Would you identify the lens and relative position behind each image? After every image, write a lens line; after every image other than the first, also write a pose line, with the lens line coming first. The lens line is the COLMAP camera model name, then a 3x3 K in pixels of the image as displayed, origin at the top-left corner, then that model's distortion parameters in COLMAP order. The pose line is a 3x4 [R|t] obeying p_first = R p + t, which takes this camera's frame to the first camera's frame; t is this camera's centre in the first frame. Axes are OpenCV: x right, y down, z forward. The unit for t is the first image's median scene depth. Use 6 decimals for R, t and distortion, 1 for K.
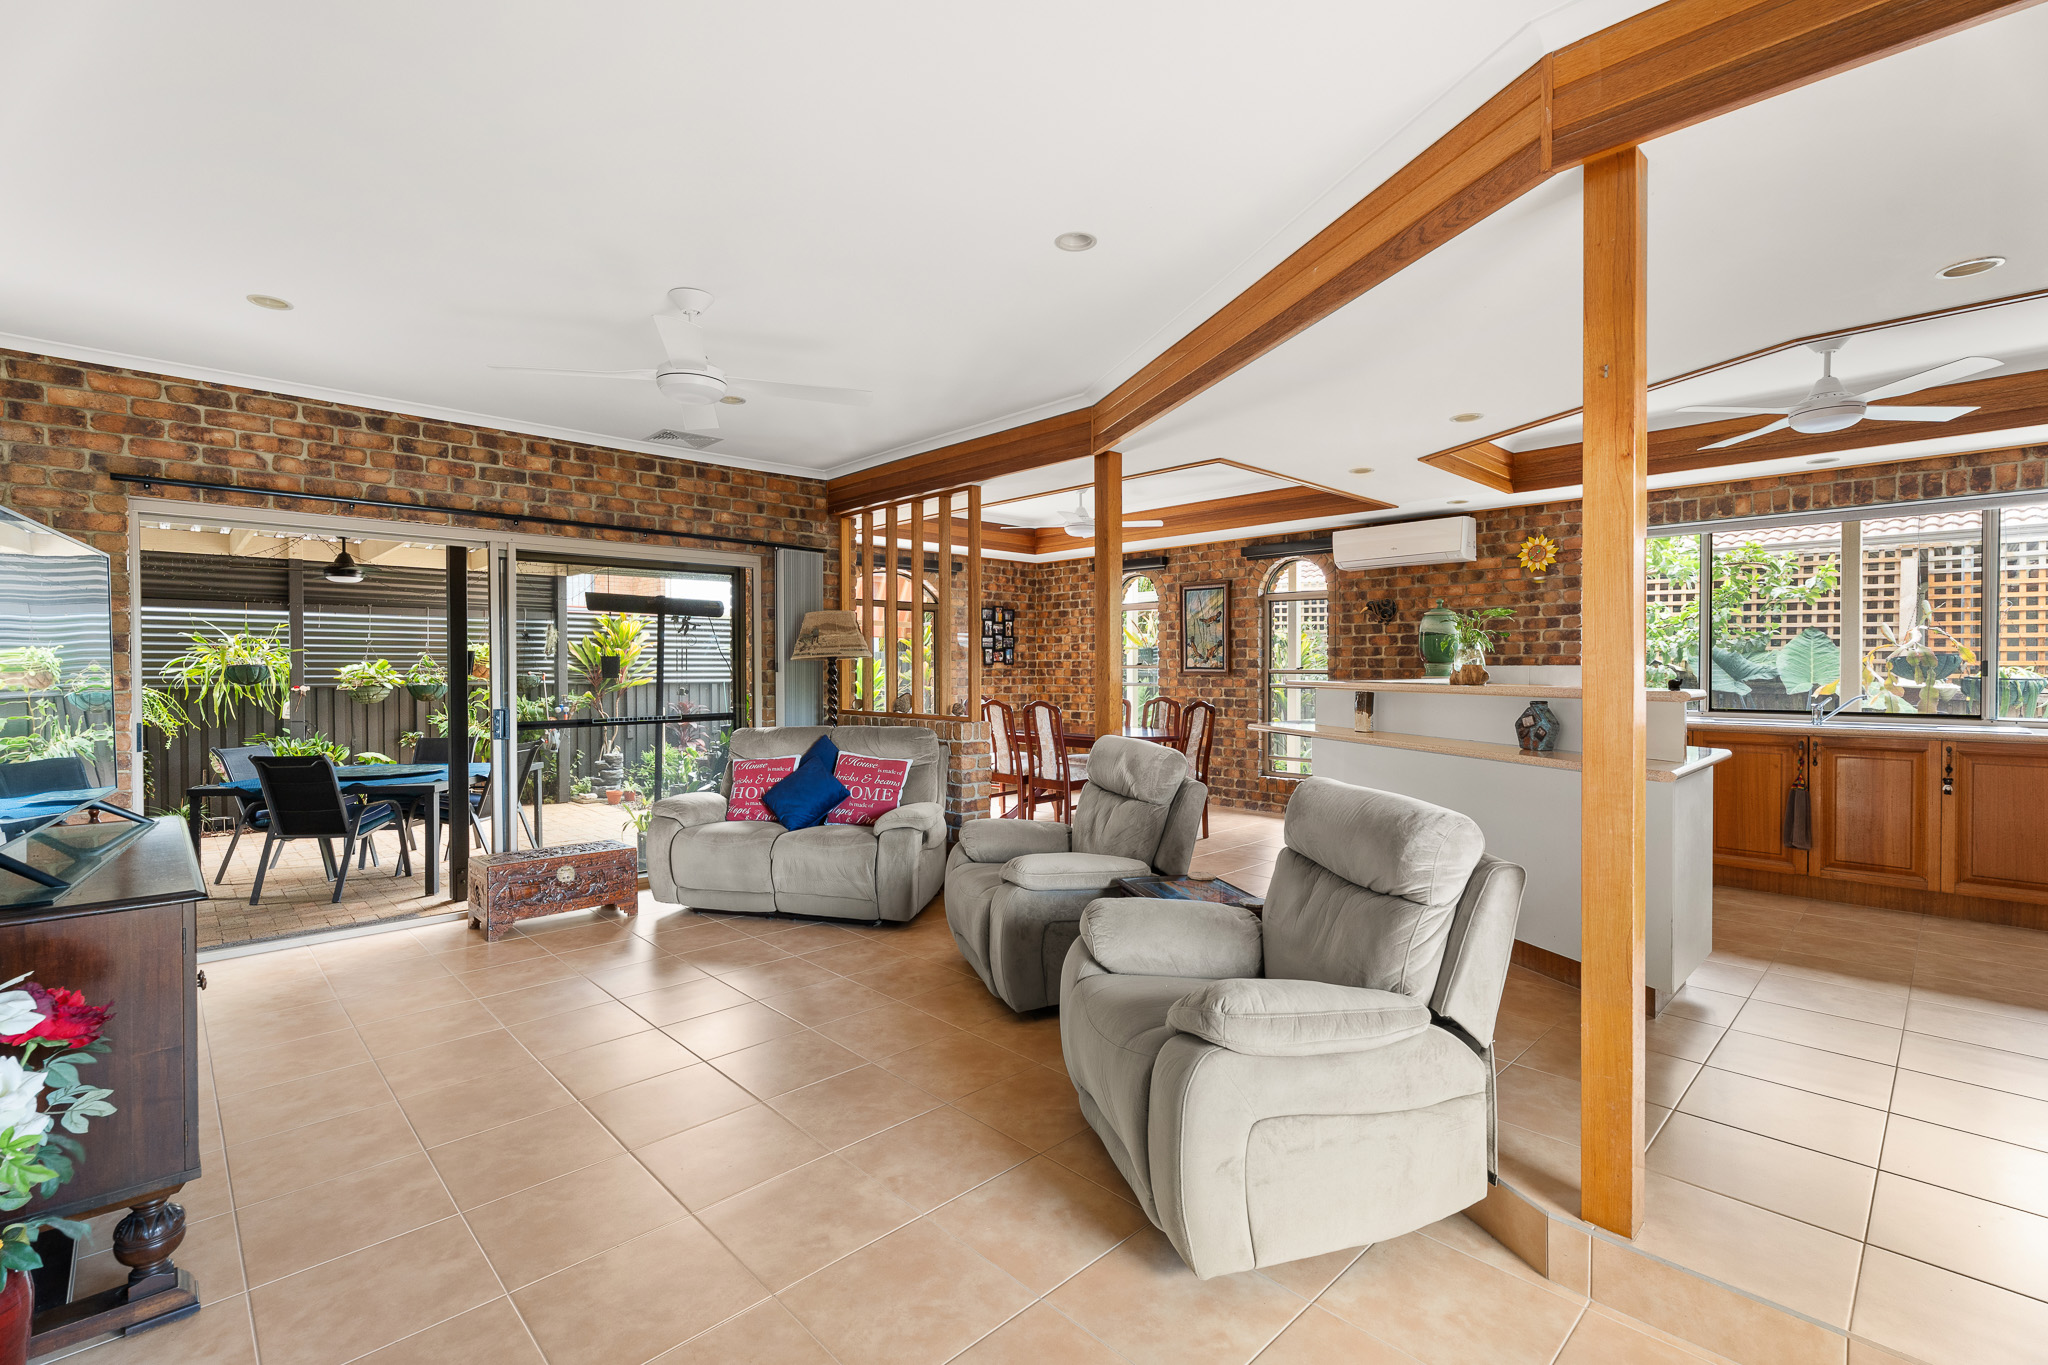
lens RADIAL K [[920.9, 0, 1021.7], [0, 920.9, 675.6], [0, 0, 1]] dist [0.003416, -0.000115]
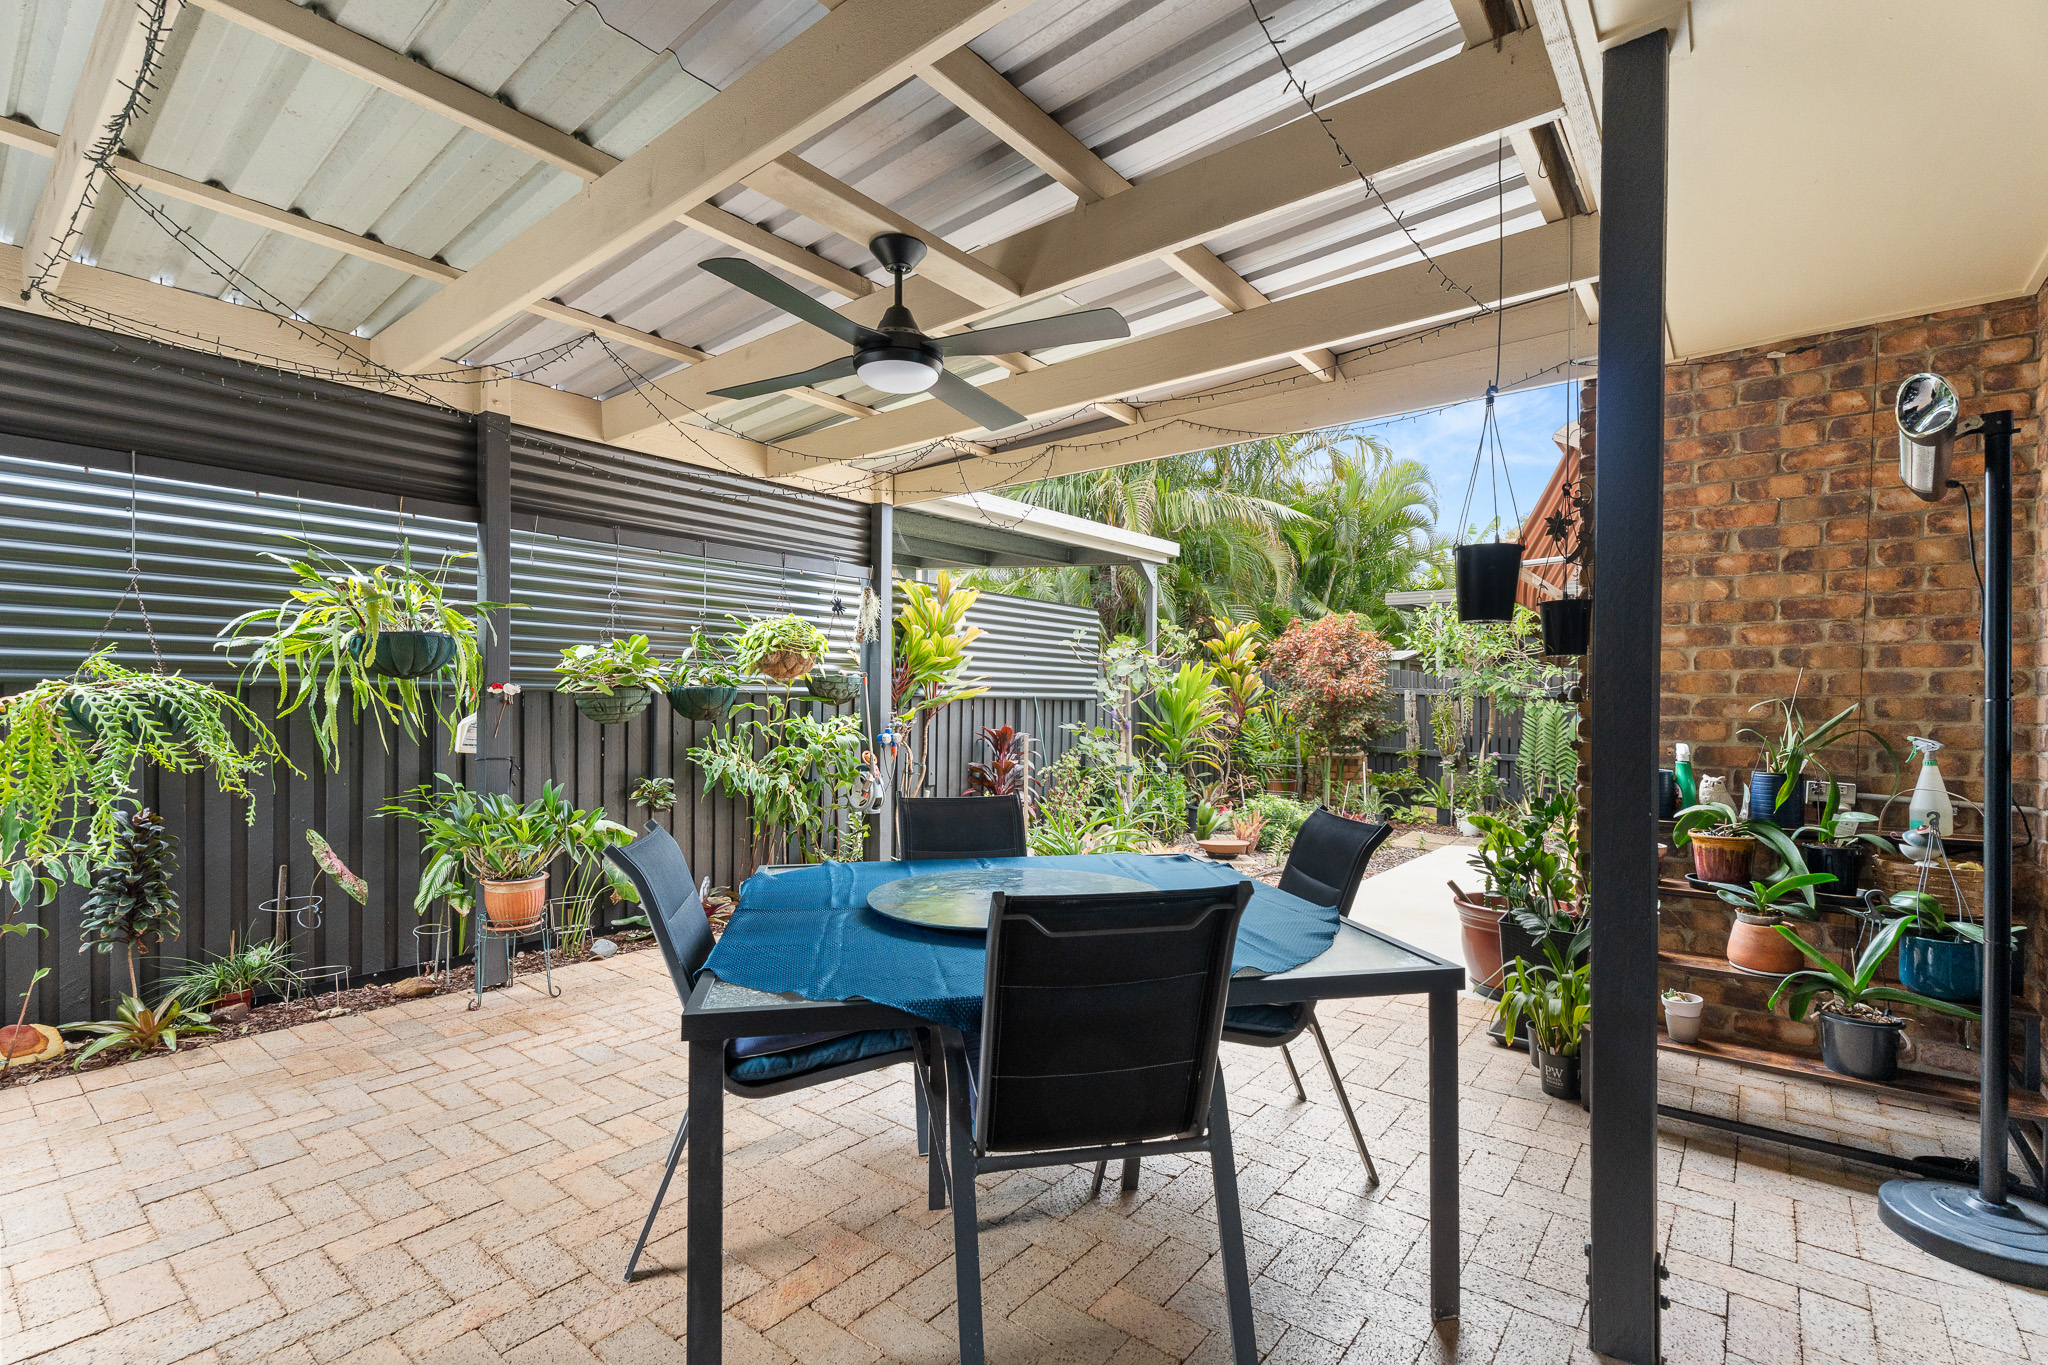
lens RADIAL K [[920.9, 0, 1021.7], [0, 920.9, 675.6], [0, 0, 1]] dist [0.003416, -0.000115]
pose [[0.991956, 0.008636, 0.126291, -0.816674], [-0.004555, 0.999459, -0.032566, 0.028895], [-0.126504, 0.031729, 0.991459, 0.704346]]
